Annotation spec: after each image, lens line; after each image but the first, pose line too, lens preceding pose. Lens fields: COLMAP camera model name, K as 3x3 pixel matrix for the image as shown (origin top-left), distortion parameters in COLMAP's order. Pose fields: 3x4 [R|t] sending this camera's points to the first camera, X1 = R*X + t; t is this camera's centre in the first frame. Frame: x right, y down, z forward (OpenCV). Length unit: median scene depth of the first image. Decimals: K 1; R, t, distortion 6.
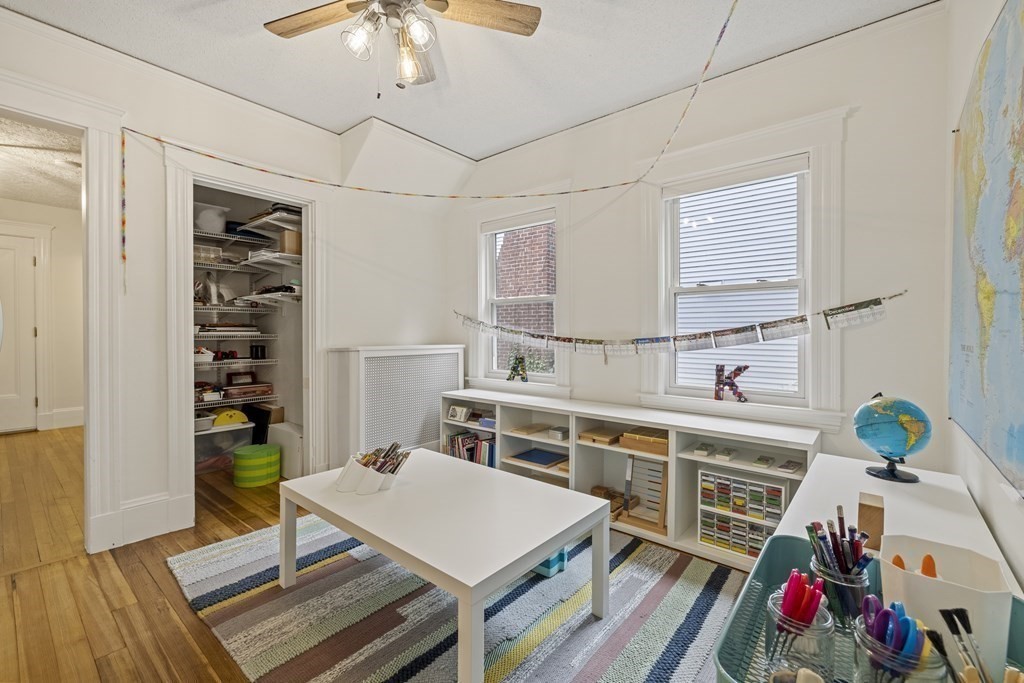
lens RADIAL K [[437.0, 0, 503.9], [0, 437.0, 334.0], [0, 0, 1]] dist [-0.000844, -0.000069]
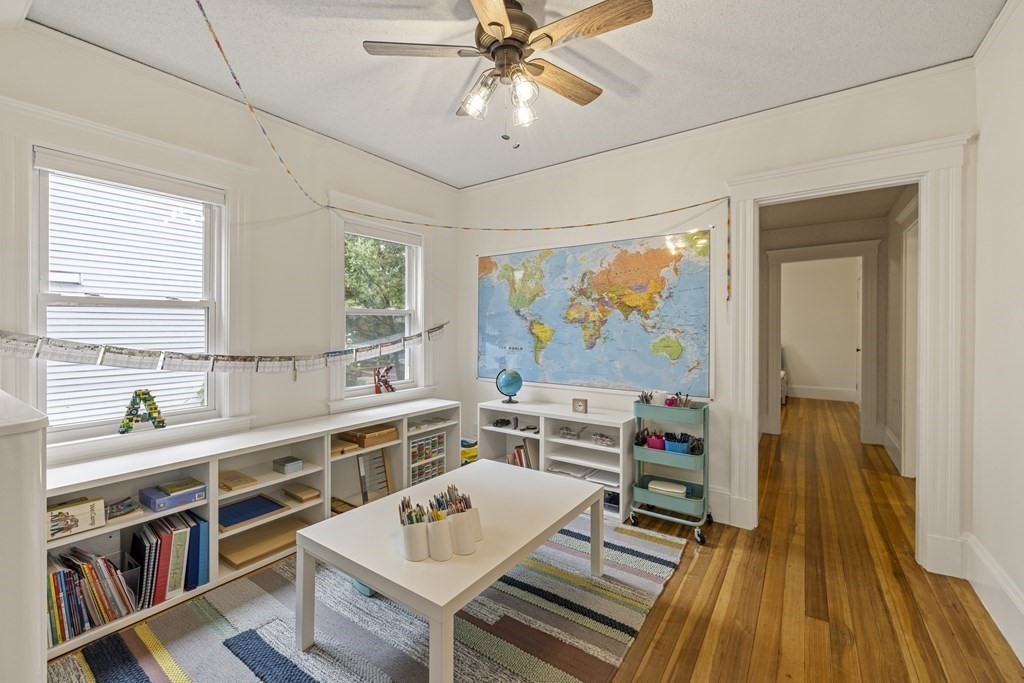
lens RADIAL K [[427.2, 0, 504.7], [0, 427.2, 333.7], [0, 0, 1]] dist [-0.000802, -0.000059]
pose [[-0.089296, -0.008602, 0.995968, -0.817988], [0.010795, 0.999896, 0.009604, -0.042363], [-0.995947, 0.011609, -0.089193, 0.689358]]
